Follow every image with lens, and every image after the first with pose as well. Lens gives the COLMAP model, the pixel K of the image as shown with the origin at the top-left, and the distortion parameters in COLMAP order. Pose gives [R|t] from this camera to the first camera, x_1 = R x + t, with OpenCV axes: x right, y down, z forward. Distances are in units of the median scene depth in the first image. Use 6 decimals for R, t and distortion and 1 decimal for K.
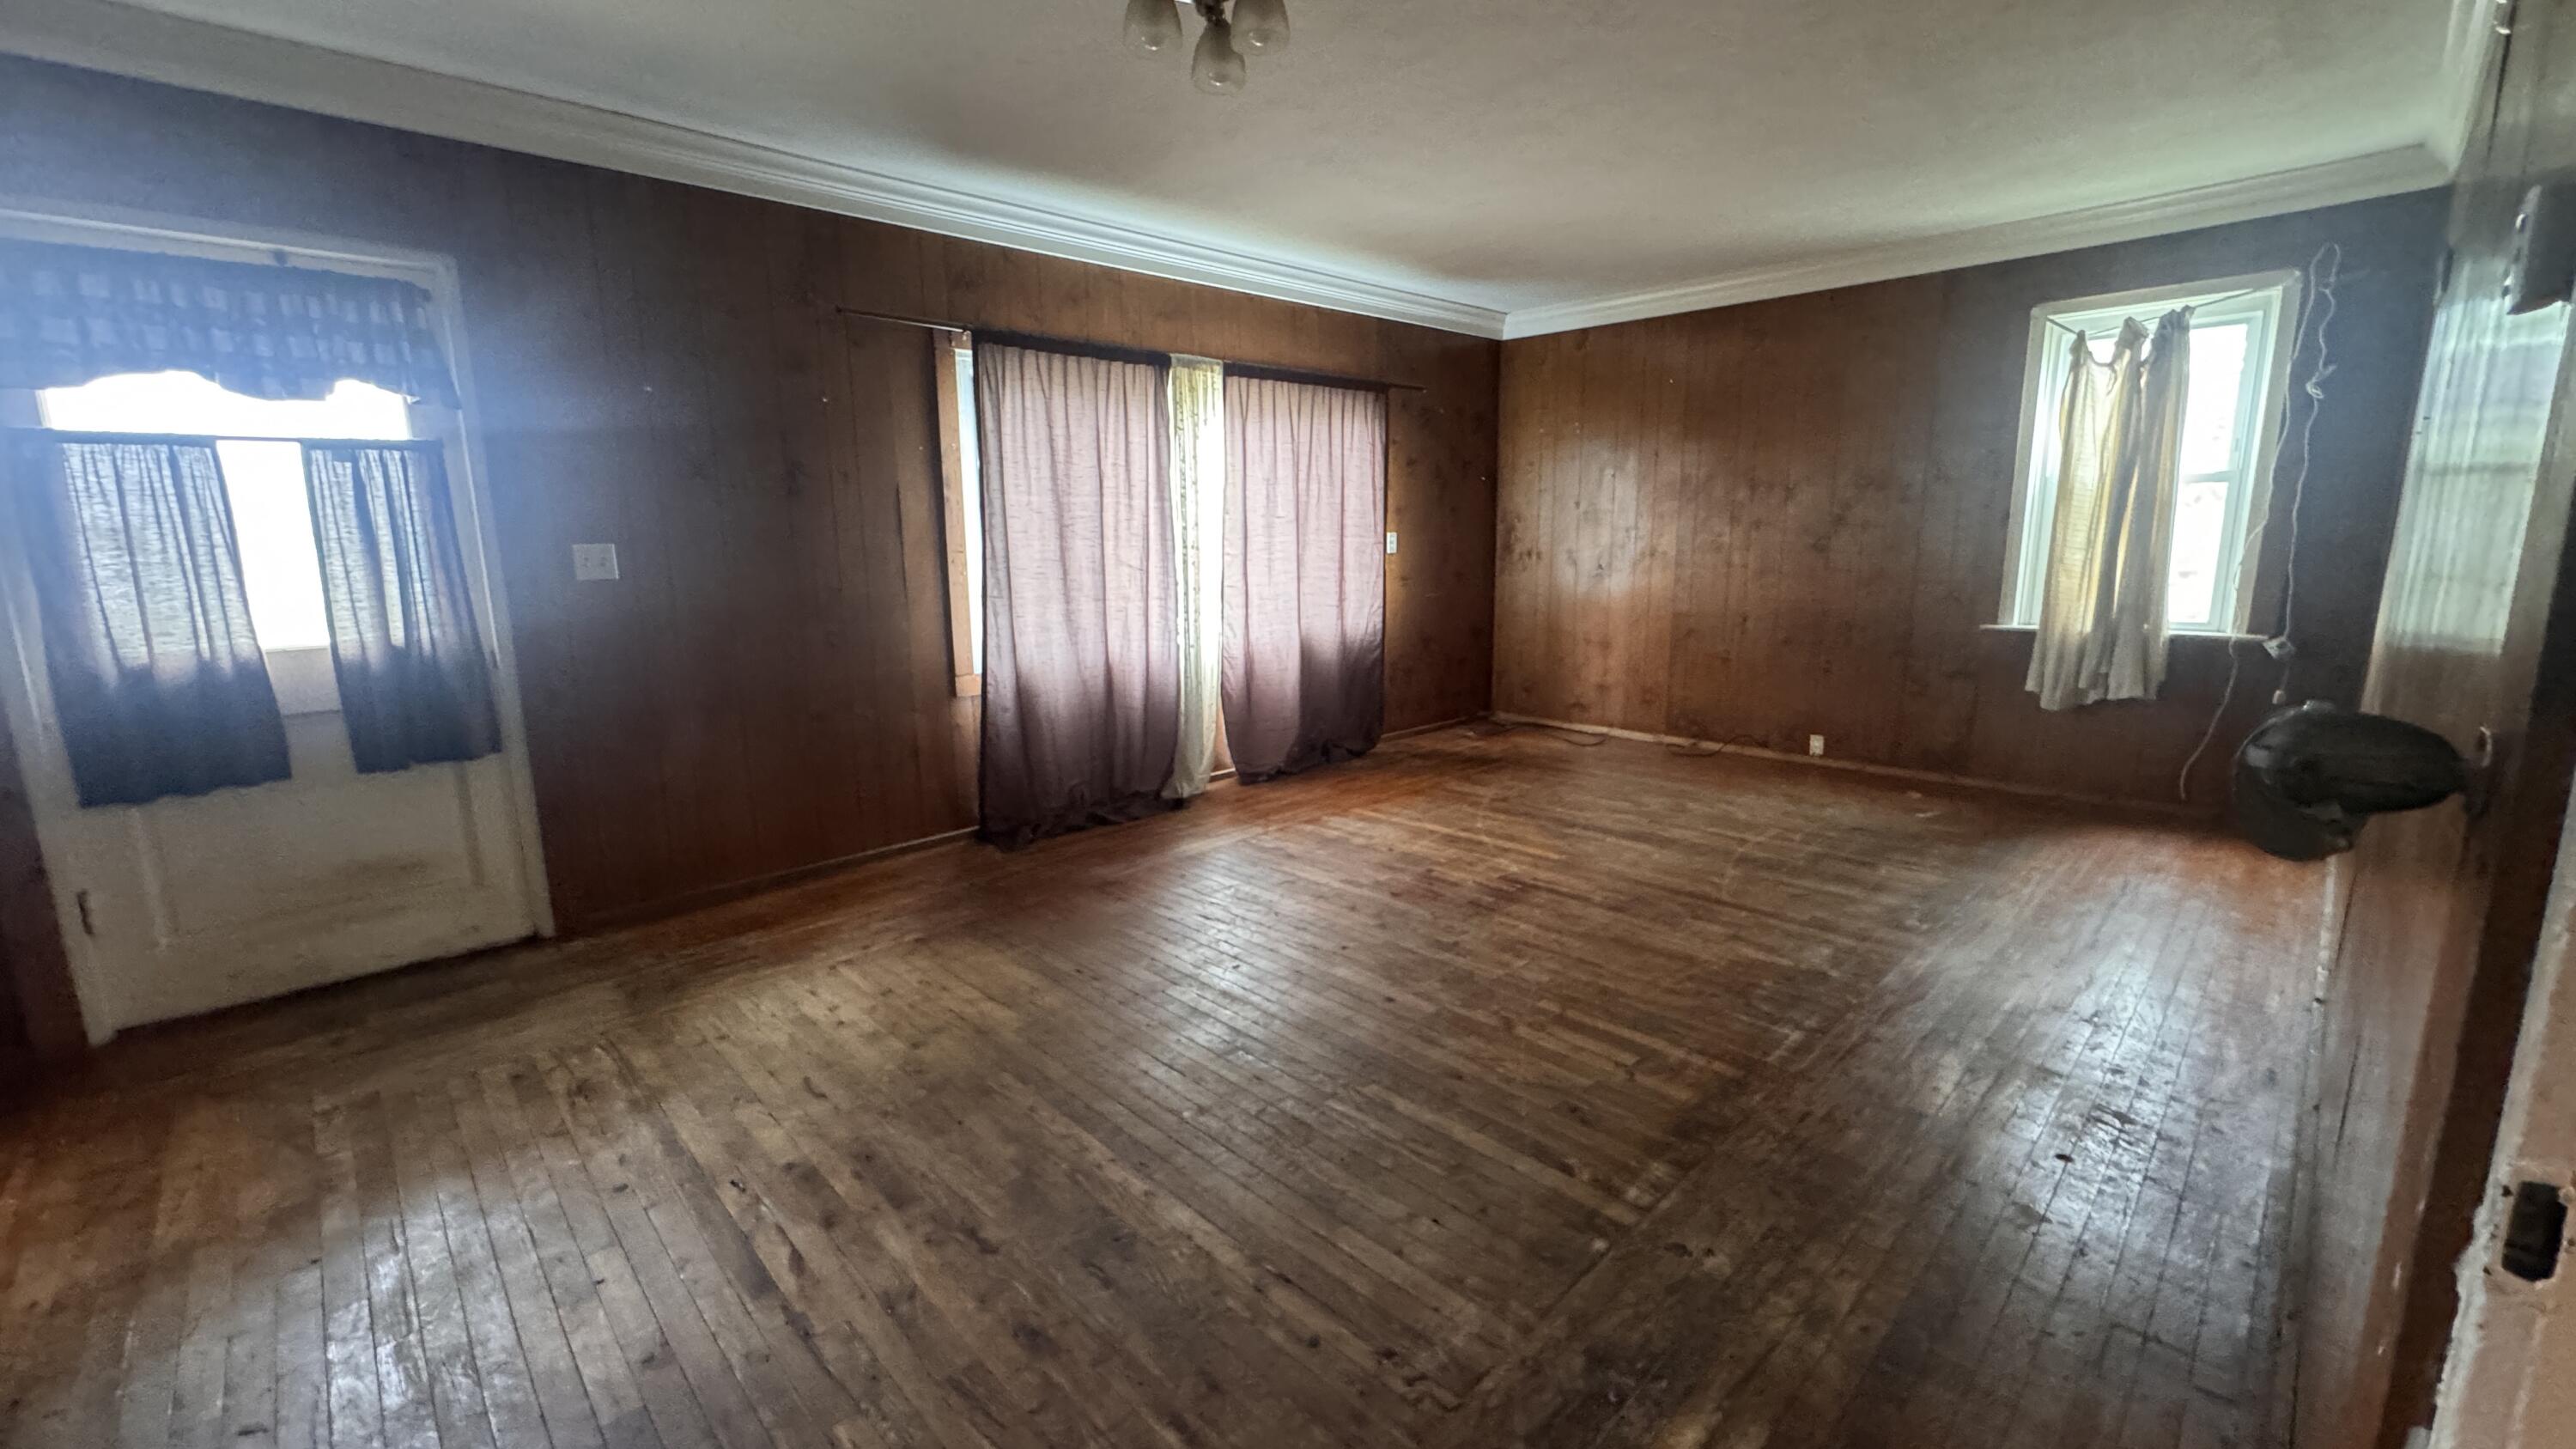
lens RADIAL K [[1025.5, 0, 1286.4], [0, 1025.5, 719.6], [0, 0, 1]] dist [-0.002436, 0.000334]
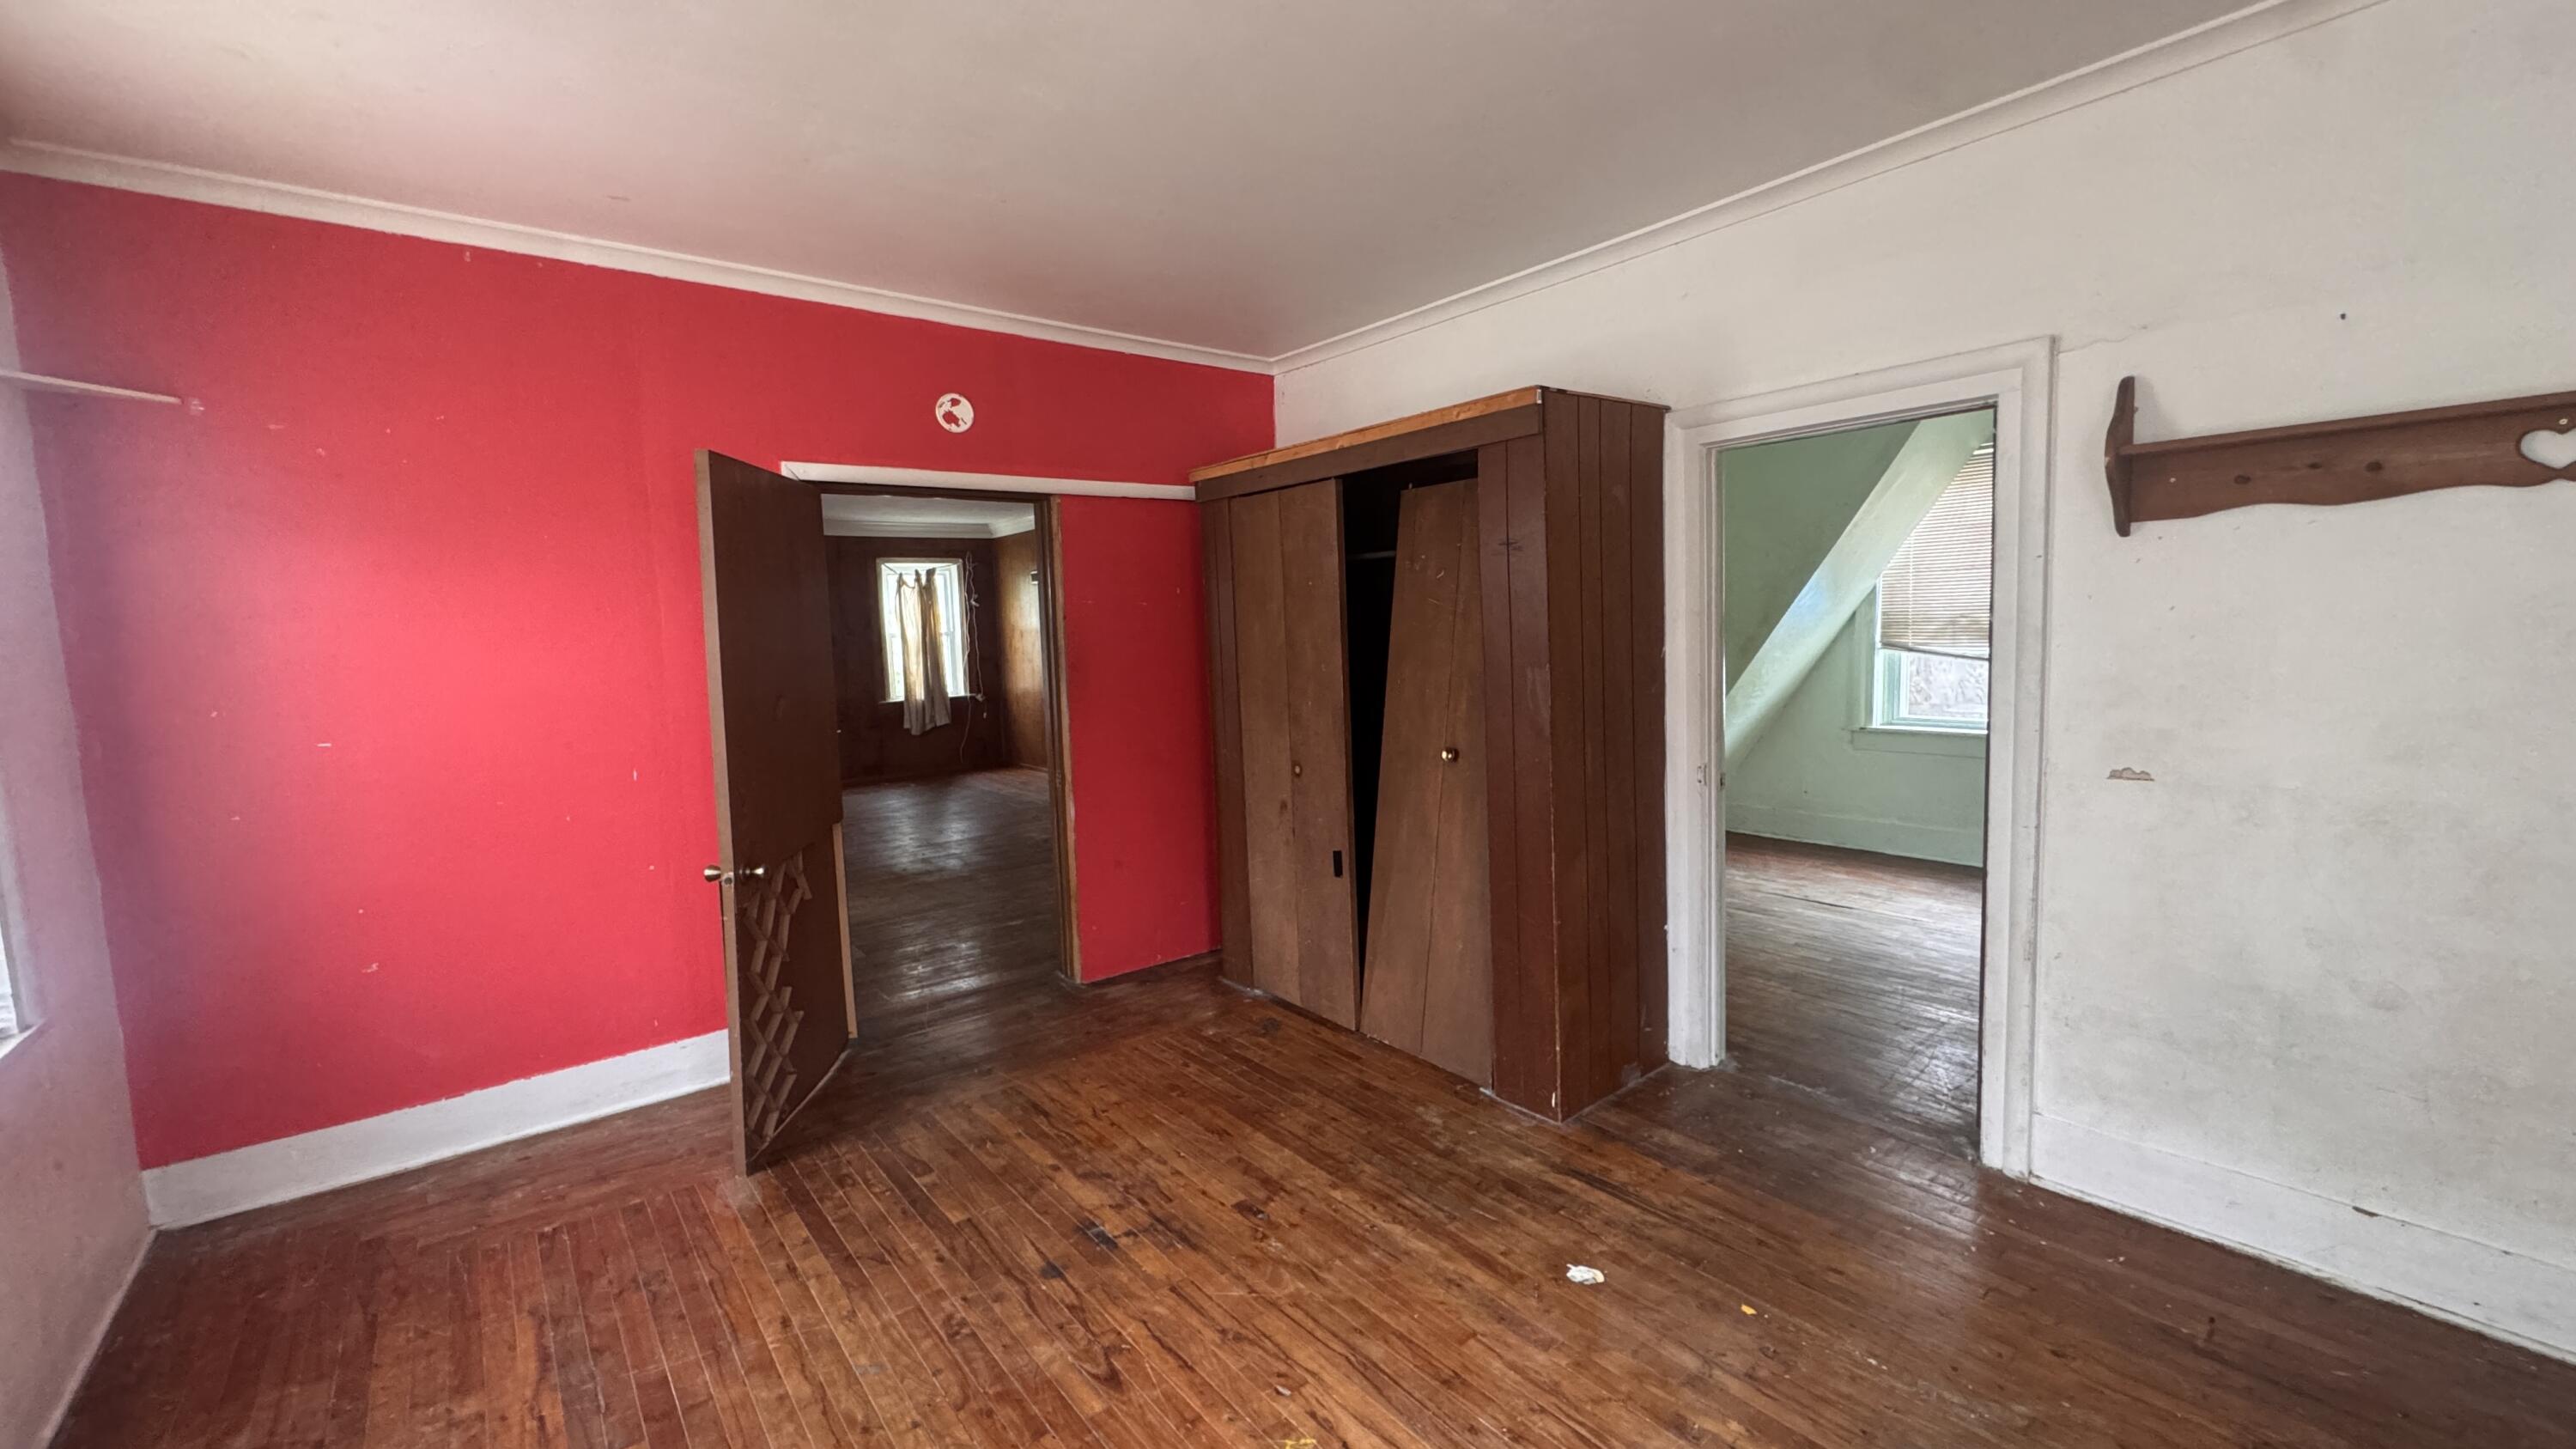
lens RADIAL K [[1025.5, 0, 1288.4], [0, 1025.5, 723.3], [0, 0, 1]] dist [-0.002436, 0.000334]
pose [[0.111749, -0.077591, 0.990703, -1.485827], [0.215408, 0.975135, 0.052074, 0.026256], [-0.970109, 0.207586, 0.125684, -0.083746]]
